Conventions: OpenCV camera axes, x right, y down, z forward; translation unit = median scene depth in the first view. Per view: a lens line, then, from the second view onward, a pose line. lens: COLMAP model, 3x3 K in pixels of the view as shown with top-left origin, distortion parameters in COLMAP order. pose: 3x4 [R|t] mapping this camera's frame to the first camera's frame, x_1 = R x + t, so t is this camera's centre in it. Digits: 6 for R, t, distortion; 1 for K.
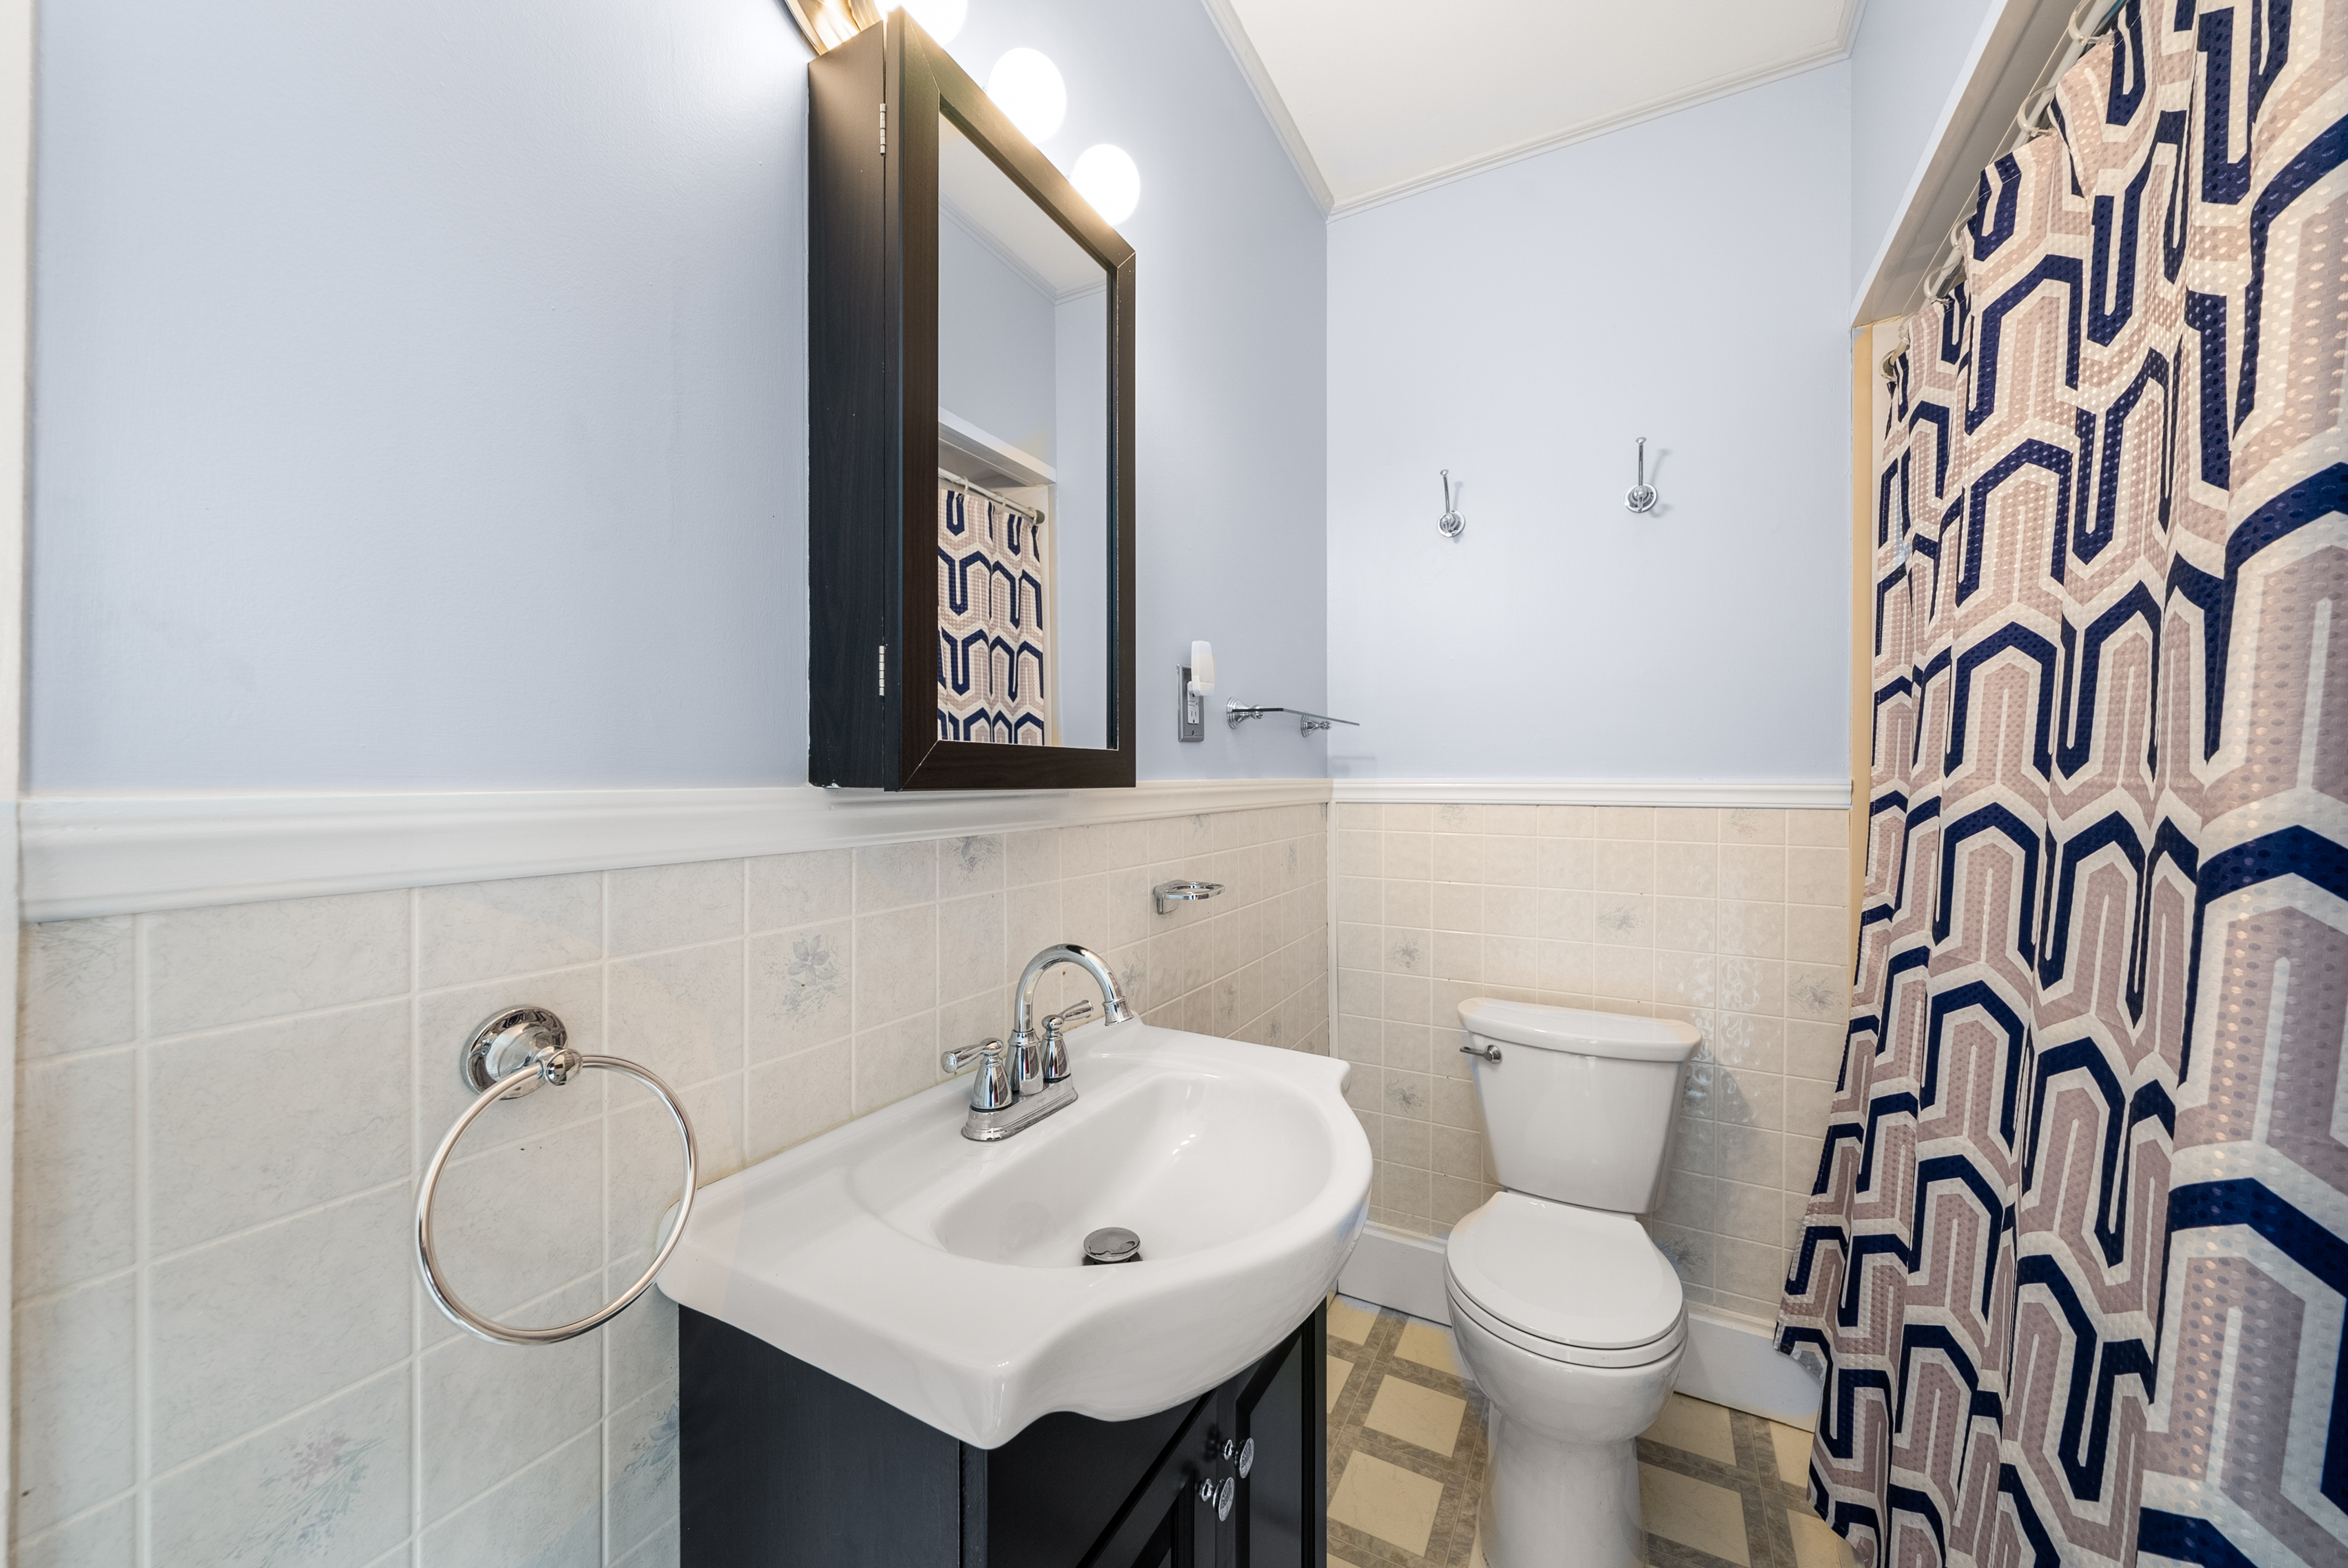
lens RADIAL K [[868.4, 0, 1174.6], [0, 868.4, 808.2], [0, 0, 1]] dist [0.001370, 0.000841]
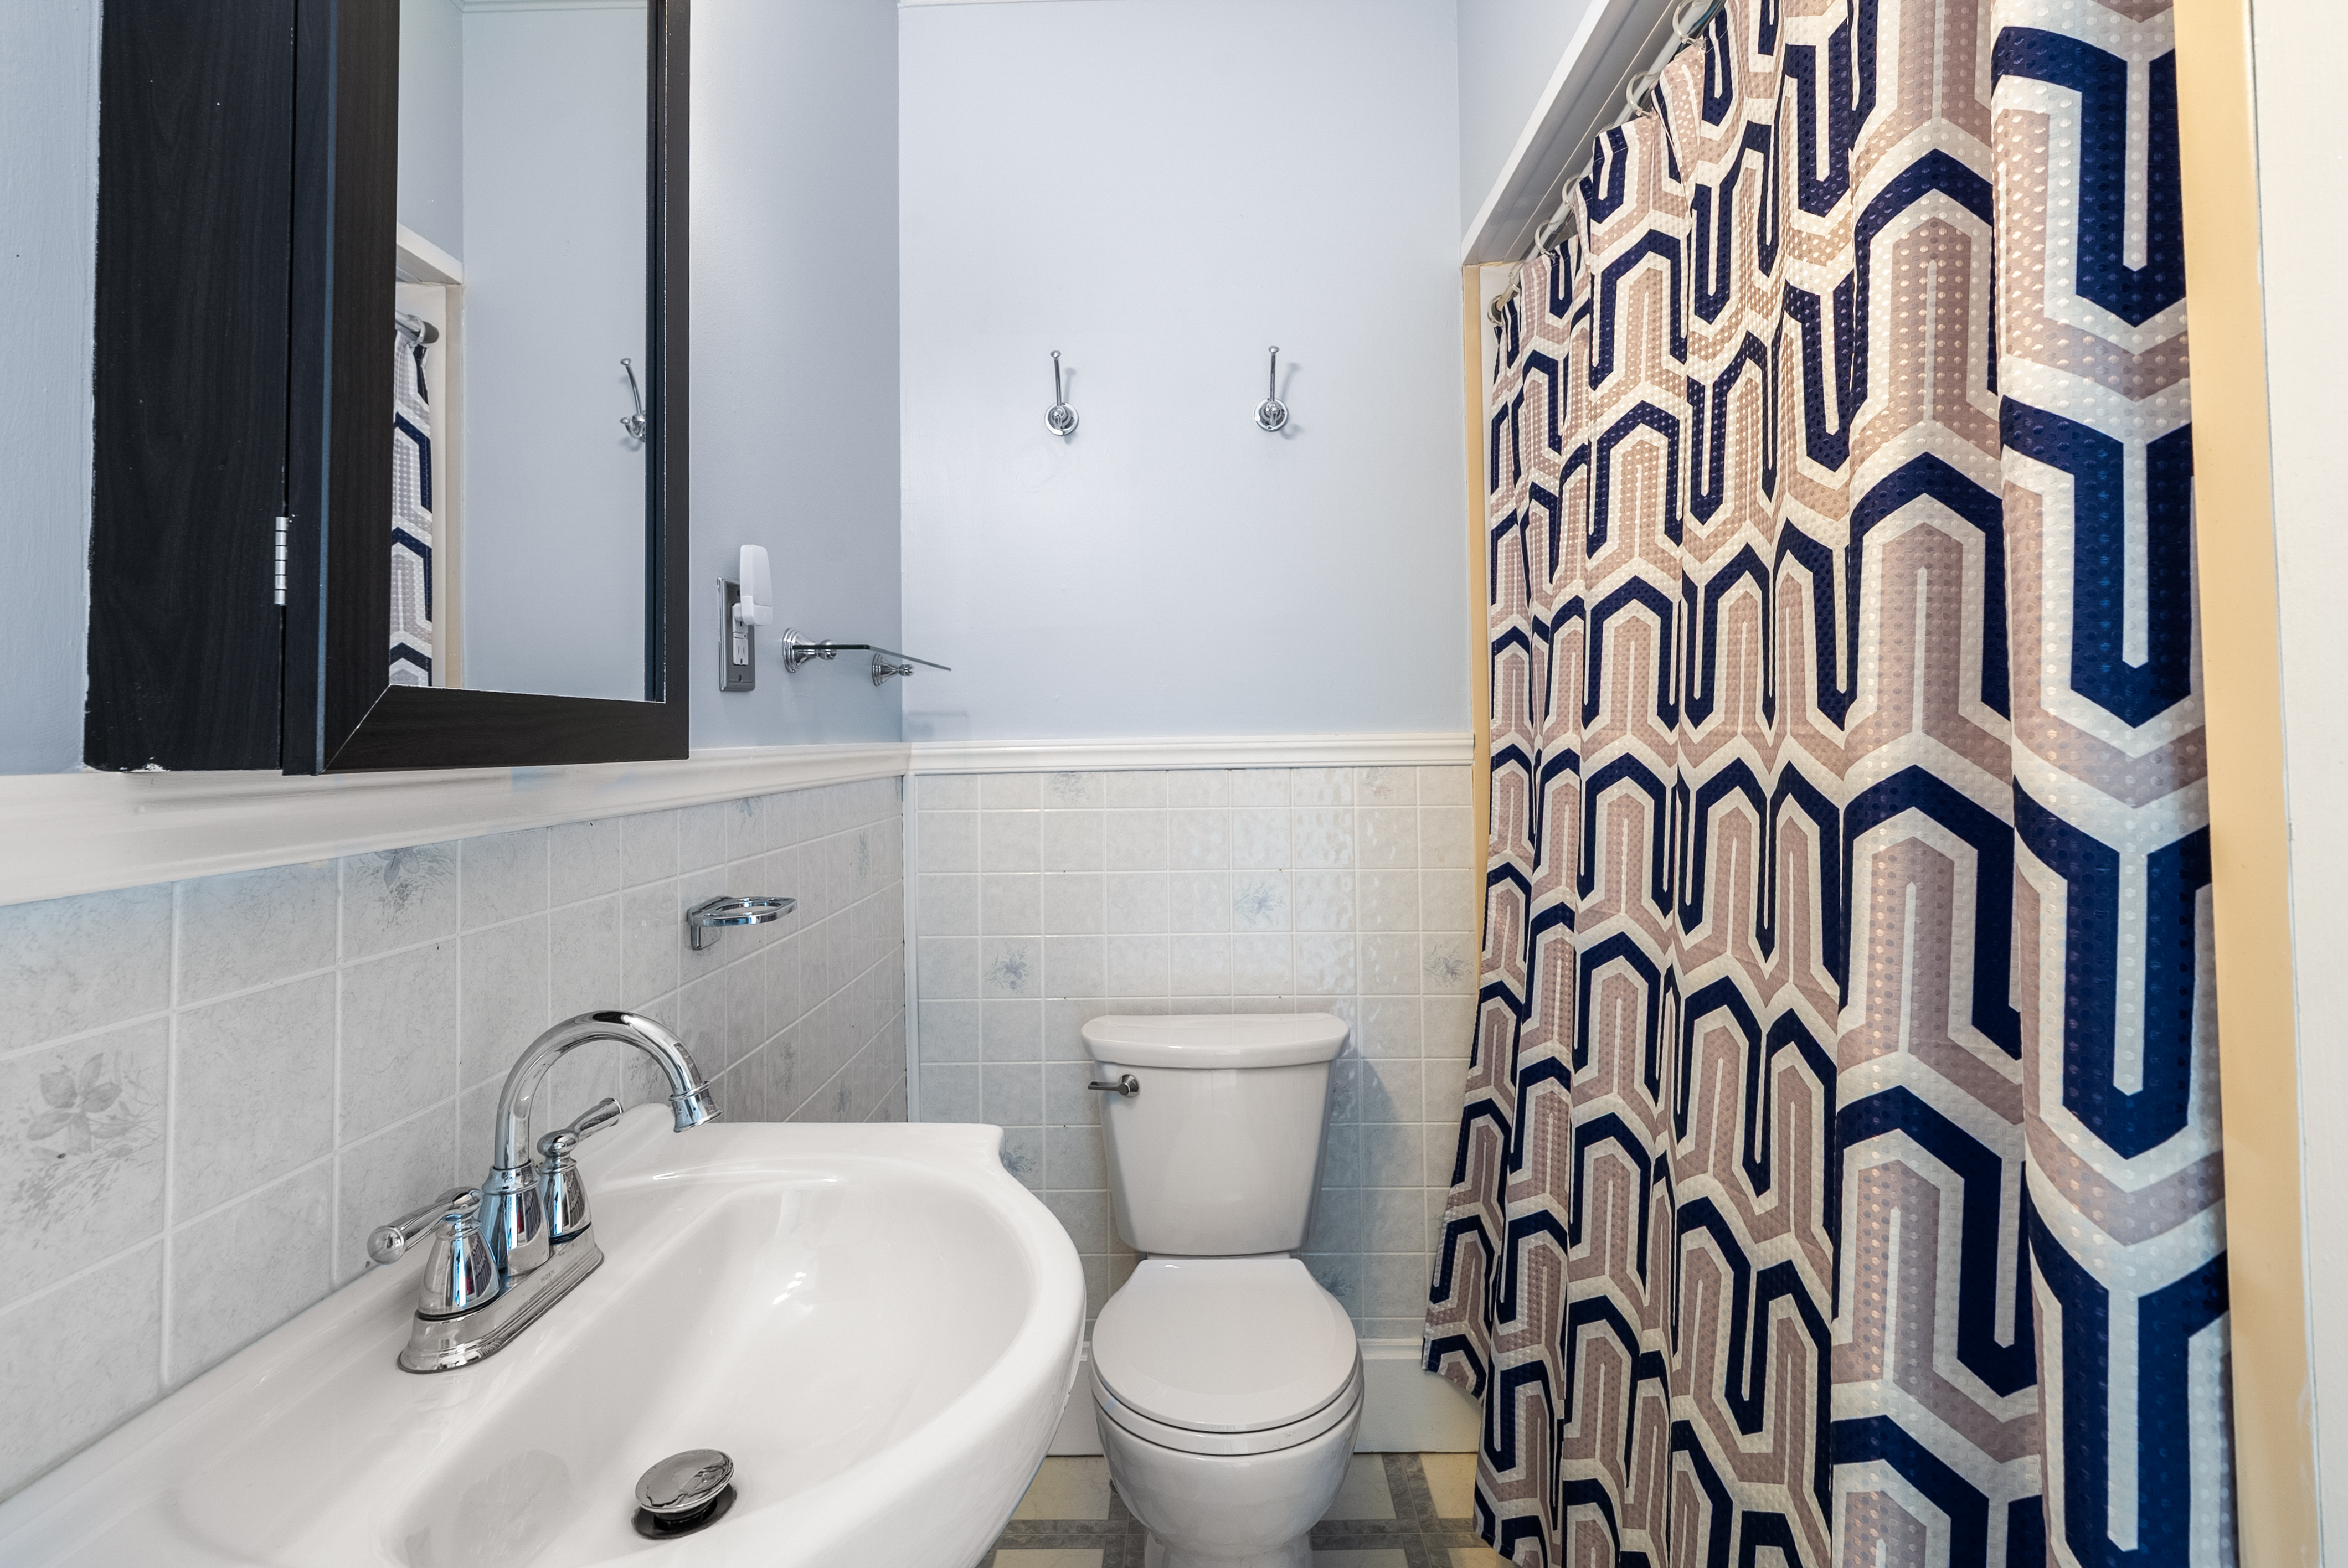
lens RADIAL K [[1147.9, 0, 1187.8], [0, 1147.9, 728.4], [0, 0, 1]] dist [0.010706, -0.000598]
pose [[0.885515, -0.012081, 0.464453, -0.126397], [0.033766, 0.998692, -0.038401, -0.001091], [-0.463381, 0.049687, 0.884765, 0.055204]]
